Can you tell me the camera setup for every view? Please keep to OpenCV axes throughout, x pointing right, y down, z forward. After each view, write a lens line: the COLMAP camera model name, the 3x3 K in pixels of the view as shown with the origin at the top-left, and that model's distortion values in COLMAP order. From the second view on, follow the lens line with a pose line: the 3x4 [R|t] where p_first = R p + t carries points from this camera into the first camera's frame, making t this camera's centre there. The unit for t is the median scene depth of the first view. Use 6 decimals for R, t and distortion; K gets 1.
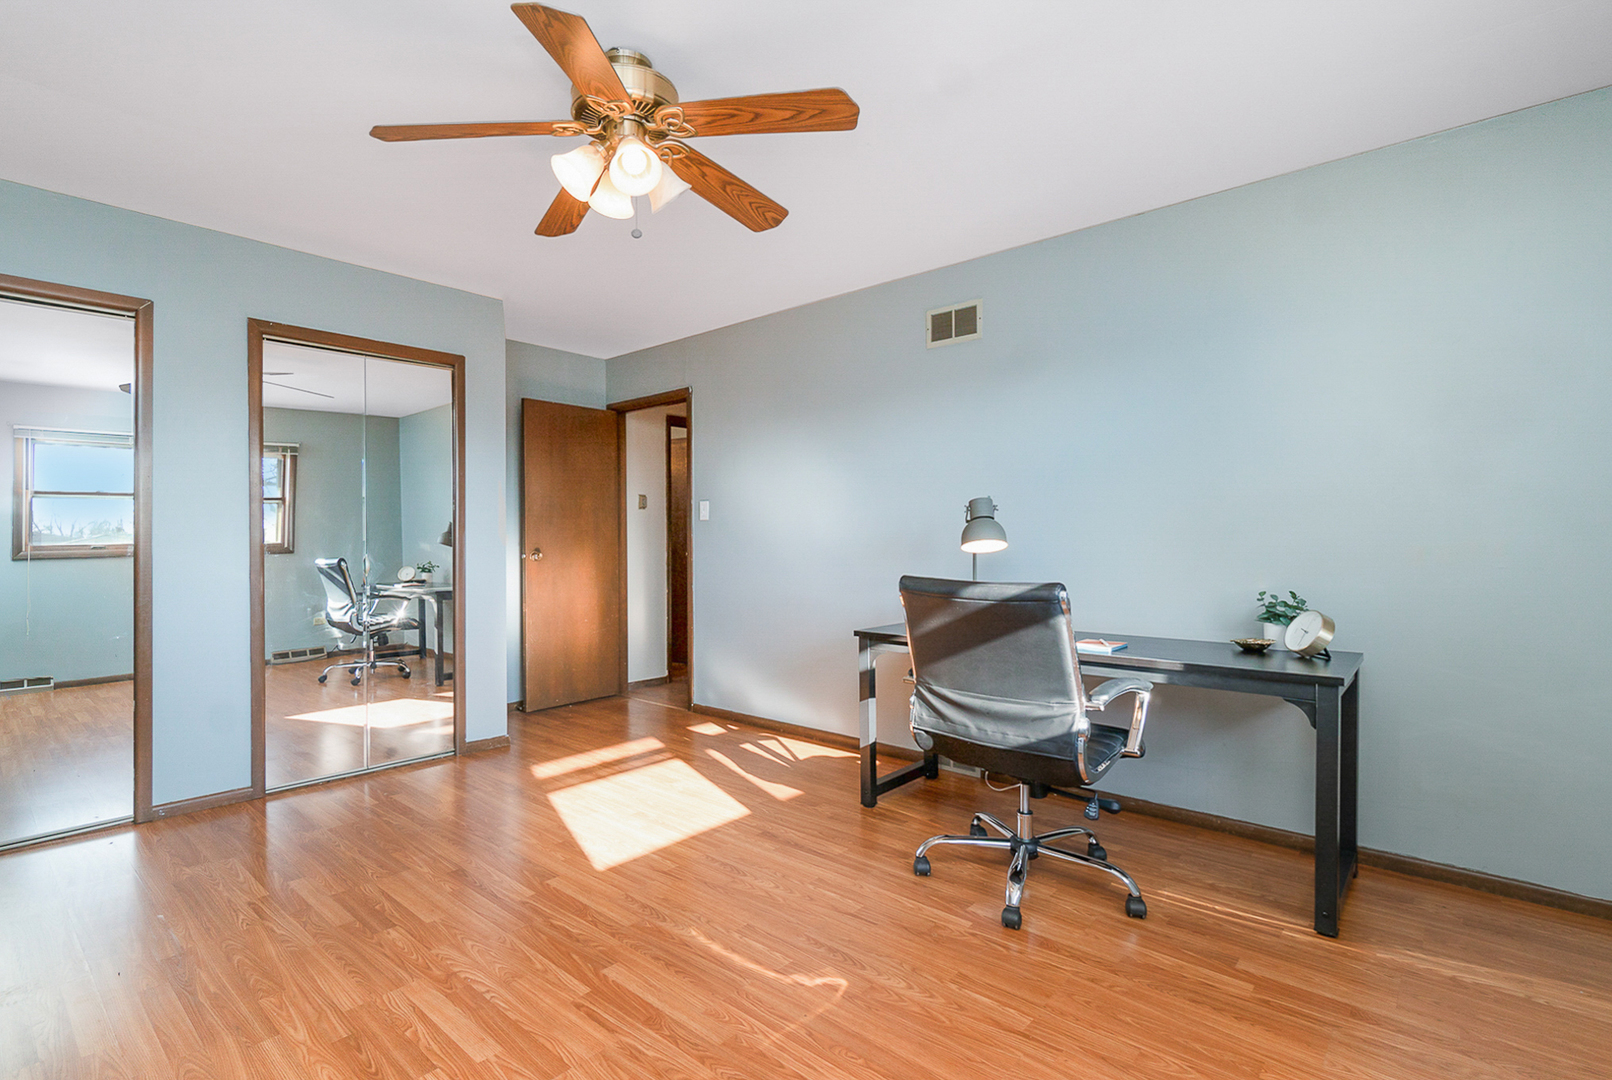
lens RADIAL K [[838.9, 0, 806.0], [0, 838.9, 540.0], [0, 0, 1]] dist [0.006646, 0.000368]
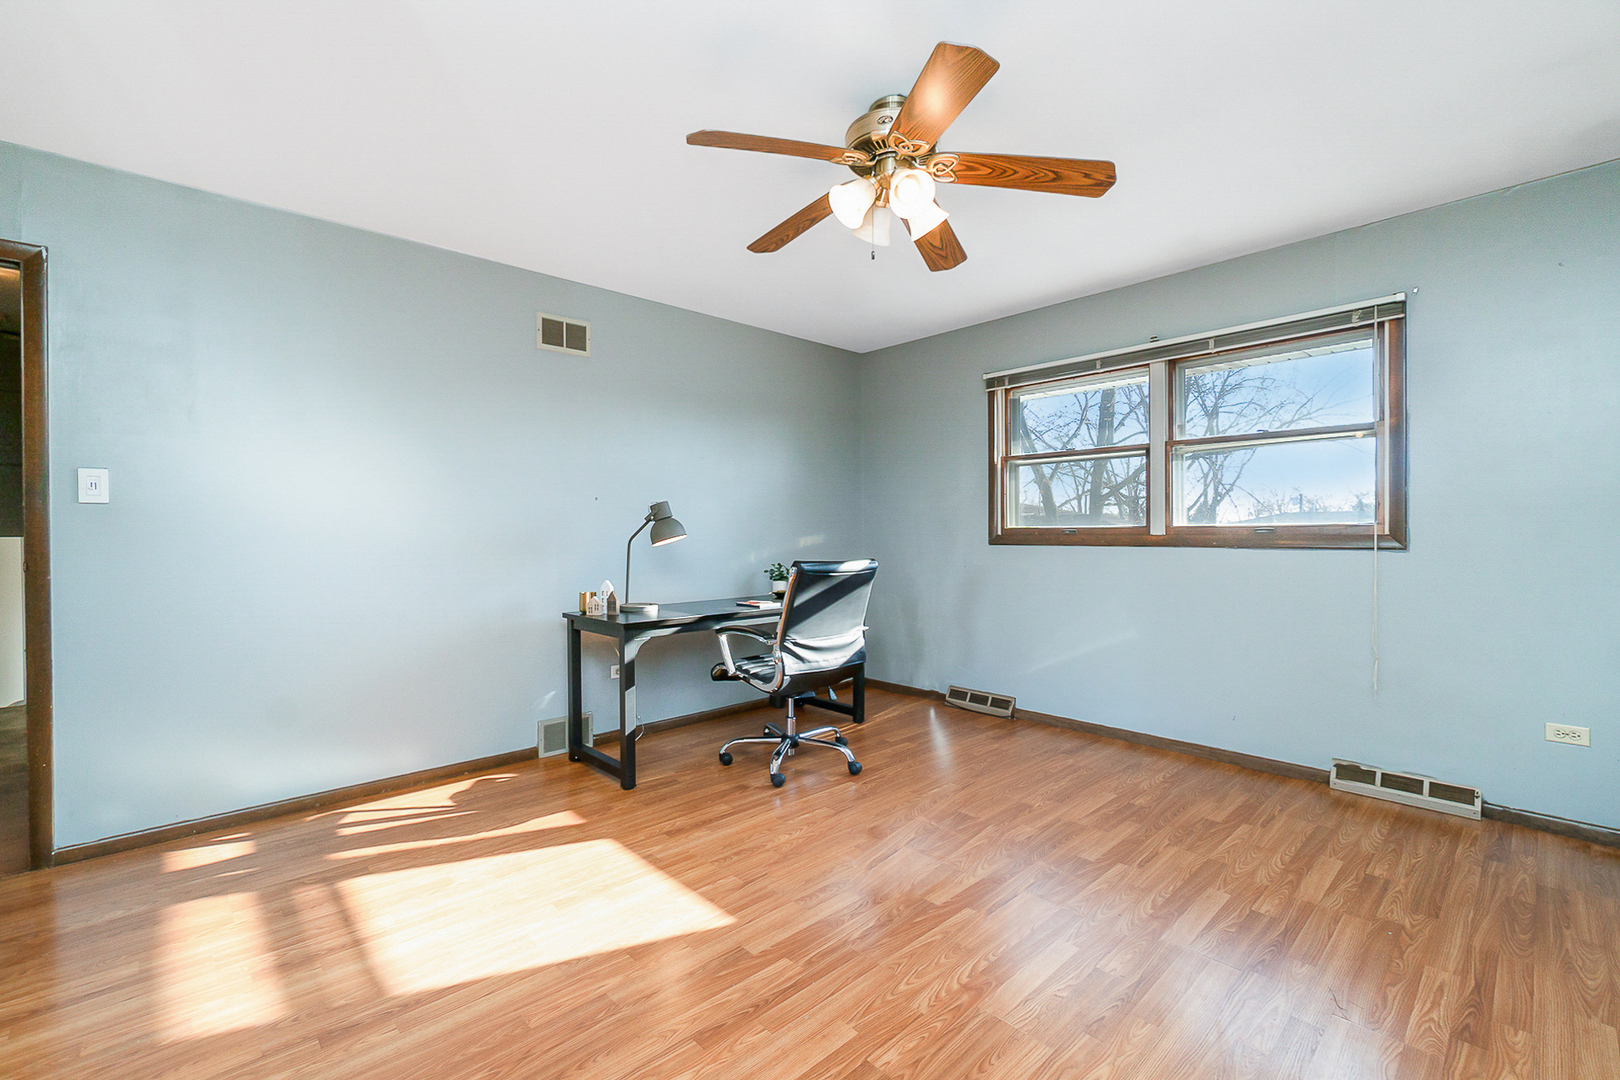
lens RADIAL K [[691.0, 0, 809.3], [0, 691.0, 534.0], [0, 0, 1]] dist [-0.004080, -0.000292]
pose [[0.051001, 0.004473, 0.998689, -0.852334], [0.006487, 0.999967, -0.004810, 0.004346], [-0.998678, 0.006724, 0.050971, 0.797476]]
